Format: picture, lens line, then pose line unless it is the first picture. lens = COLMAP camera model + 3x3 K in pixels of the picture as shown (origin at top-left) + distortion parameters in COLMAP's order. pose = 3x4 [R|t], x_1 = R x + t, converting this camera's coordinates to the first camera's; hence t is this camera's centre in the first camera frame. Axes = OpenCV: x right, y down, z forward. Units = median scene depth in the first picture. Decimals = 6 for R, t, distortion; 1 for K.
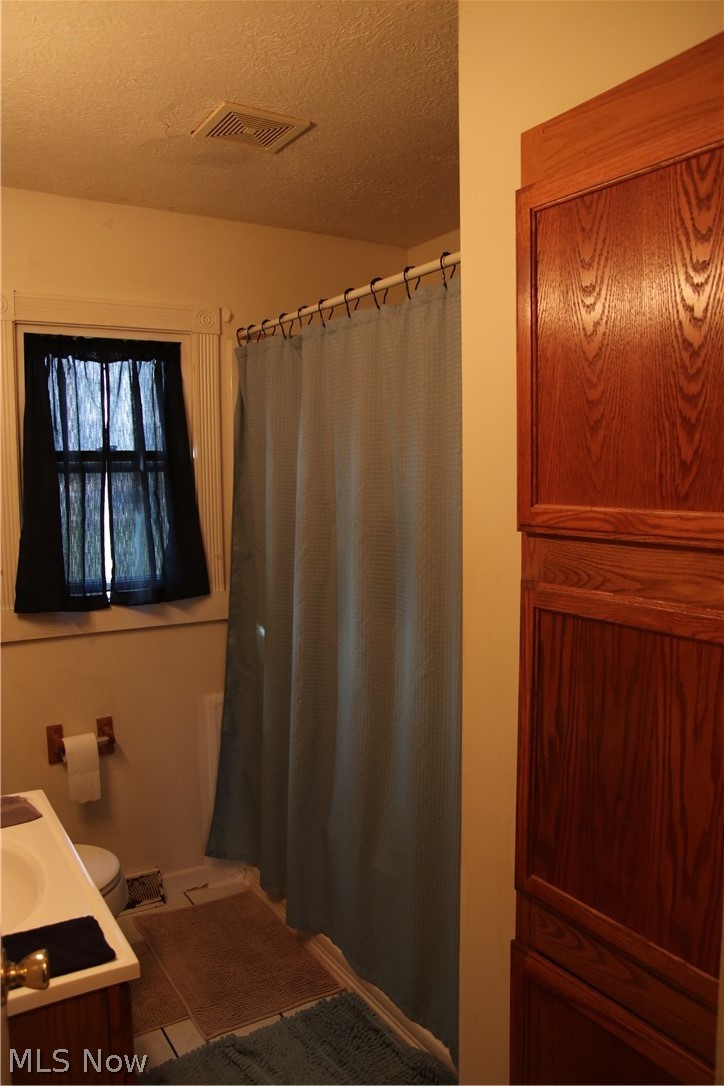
lens RADIAL K [[820.9, 0, 361.6], [0, 820.9, 557.5], [0, 0, 1]] dist [-0.131451, 0.106103]
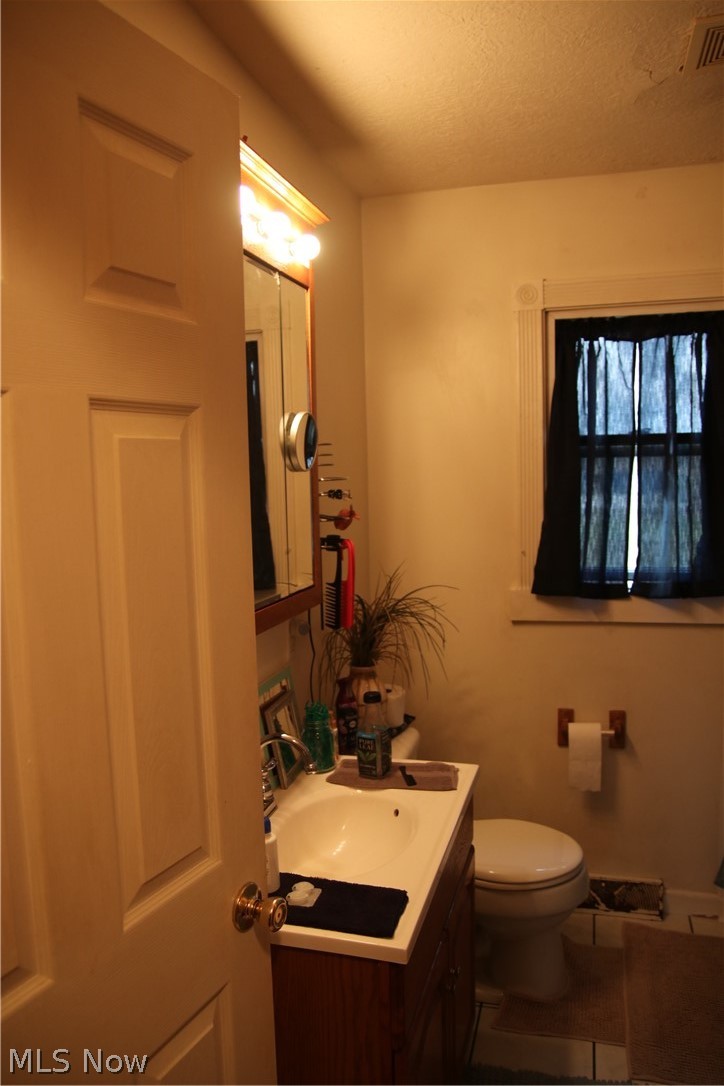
lens RADIAL K [[820.9, 0, 361.6], [0, 820.9, 557.5], [0, 0, 1]] dist [-0.131451, 0.106103]
pose [[0.681471, 0.071772, -0.728317, 0.168331], [-0.054721, 0.997391, 0.047087, -0.013825], [0.729797, 0.007766, 0.683620, 0.114593]]
